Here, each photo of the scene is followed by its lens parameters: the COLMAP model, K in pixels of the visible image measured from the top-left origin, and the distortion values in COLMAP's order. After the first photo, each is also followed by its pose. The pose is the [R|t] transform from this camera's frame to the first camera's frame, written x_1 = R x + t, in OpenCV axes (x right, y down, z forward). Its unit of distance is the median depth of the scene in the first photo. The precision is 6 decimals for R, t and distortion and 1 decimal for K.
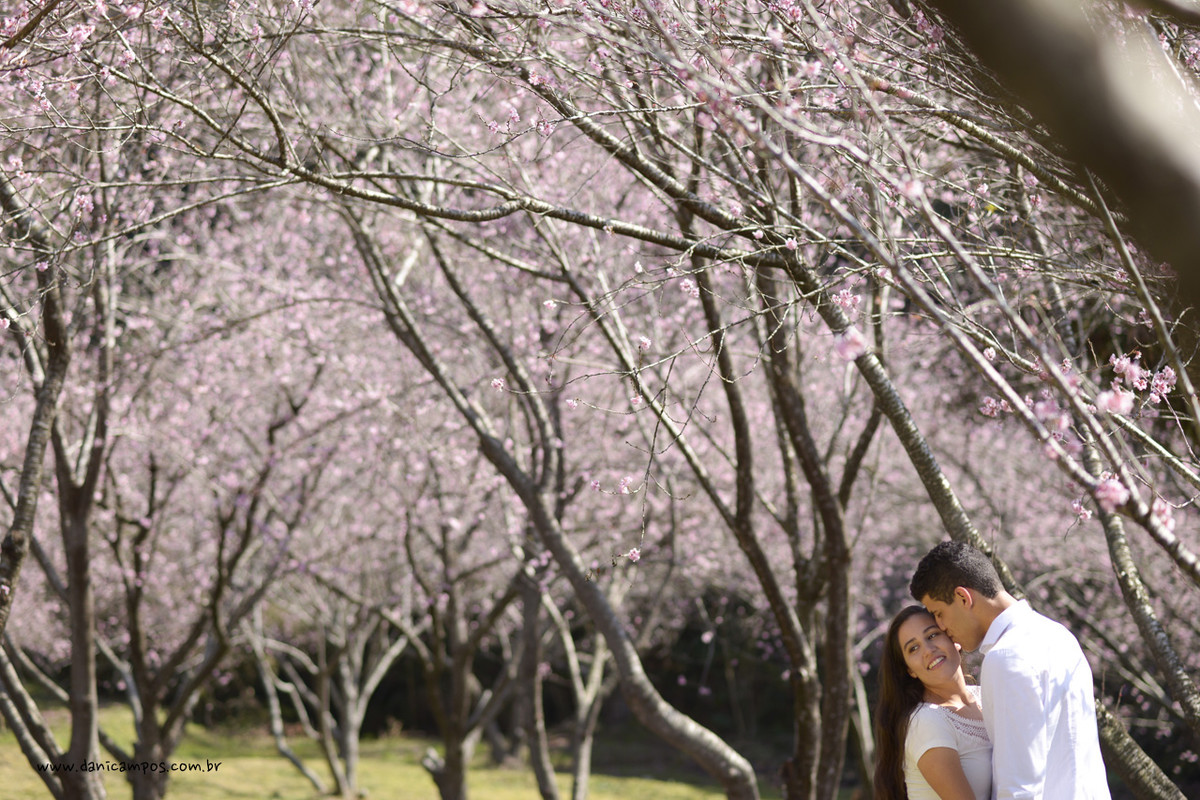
lens RADIAL K [[3087.4, 0, 598.9], [0, 3087.4, 401.4], [0, 0, 1]] dist [0.076056, 0.000000]
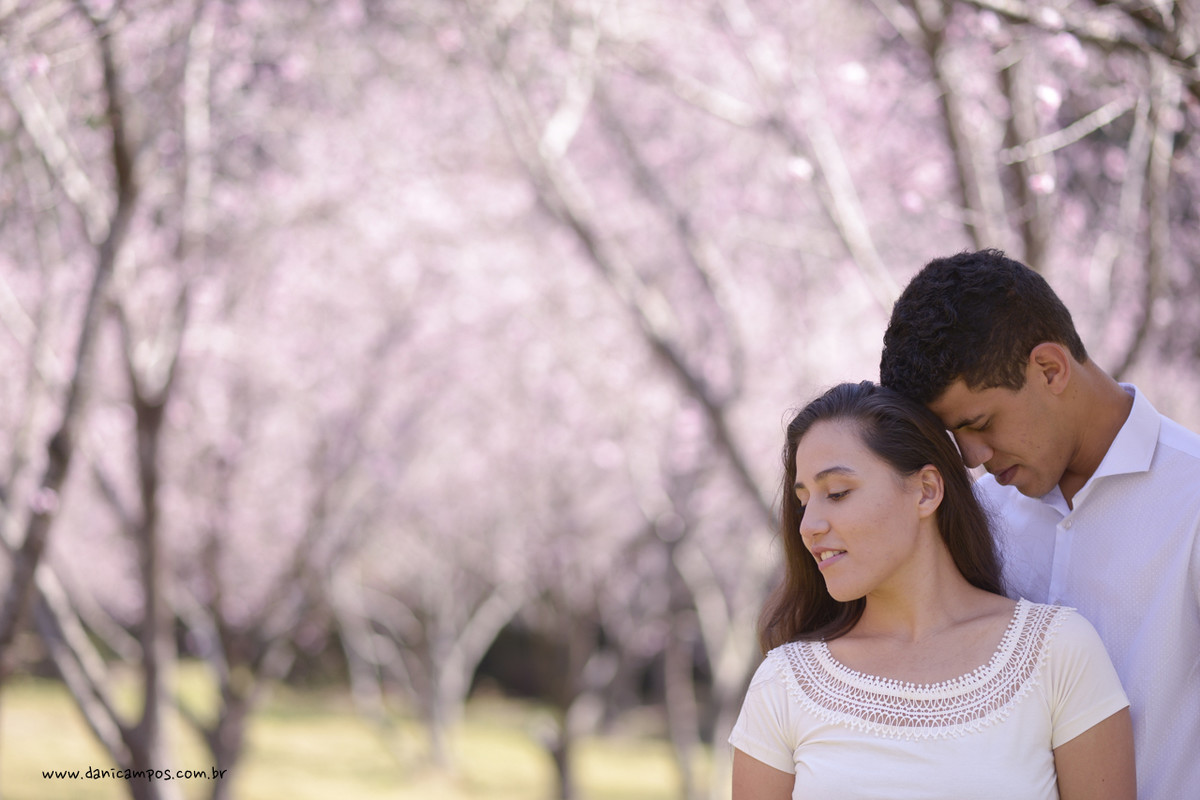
lens RADIAL K [[3087.4, 0, 601.0], [0, 3087.4, 398.9], [0, 0, 1]] dist [0.076056, 0.000000]
pose [[0.999544, 0.017253, -0.024796, -0.022140], [-0.017019, 0.999809, 0.009583, 0.013631], [0.024957, -0.009157, 0.999647, 0.141033]]
